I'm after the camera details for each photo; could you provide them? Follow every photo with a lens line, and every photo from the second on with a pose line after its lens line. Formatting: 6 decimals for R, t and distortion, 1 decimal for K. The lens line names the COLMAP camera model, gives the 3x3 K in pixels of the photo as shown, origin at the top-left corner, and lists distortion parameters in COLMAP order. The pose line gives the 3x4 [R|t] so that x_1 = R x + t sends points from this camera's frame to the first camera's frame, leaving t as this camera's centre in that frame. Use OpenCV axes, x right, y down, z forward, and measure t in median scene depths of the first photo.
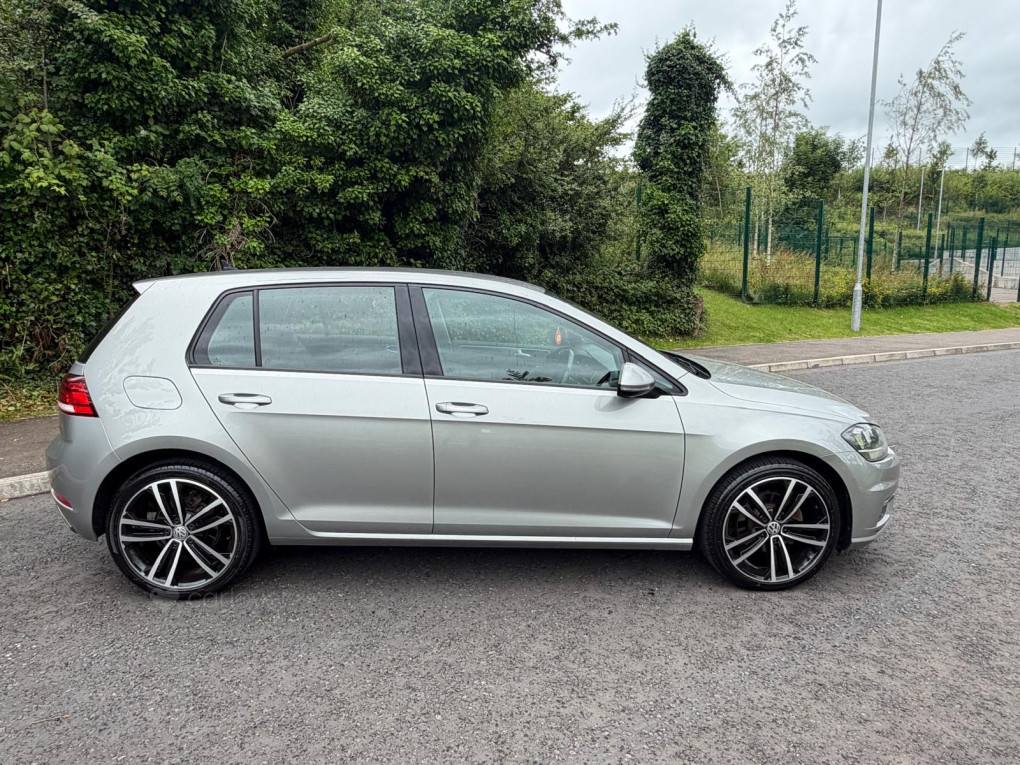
lens RADIAL K [[664.4, 0, 510.0], [0, 664.4, 382.5], [0, 0, 1]] dist [-0.000835, 0.000769]
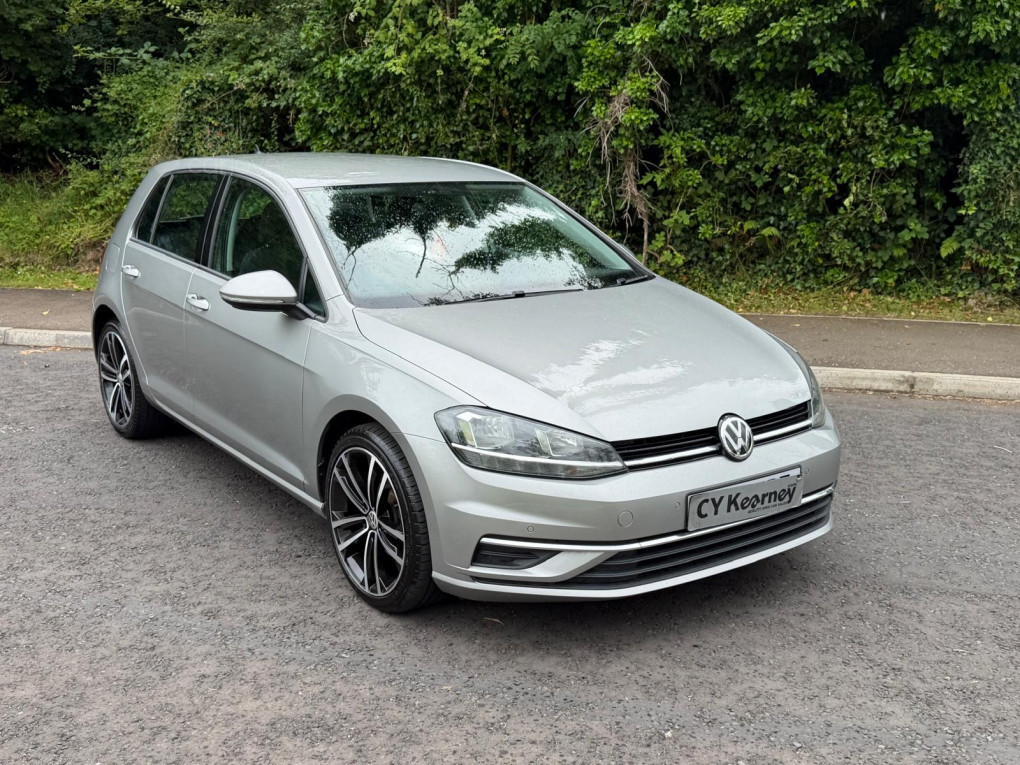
lens RADIAL K [[1096.3, 0, 505.7], [0, 1096.3, 397.0], [0, 0, 1]] dist [0.179652, -0.386594]
pose [[0.538096, 0.184745, -0.822388, 0.733002], [-0.135153, 0.981971, 0.132162, -0.047502], [0.831977, 0.040032, 0.553363, 0.225360]]
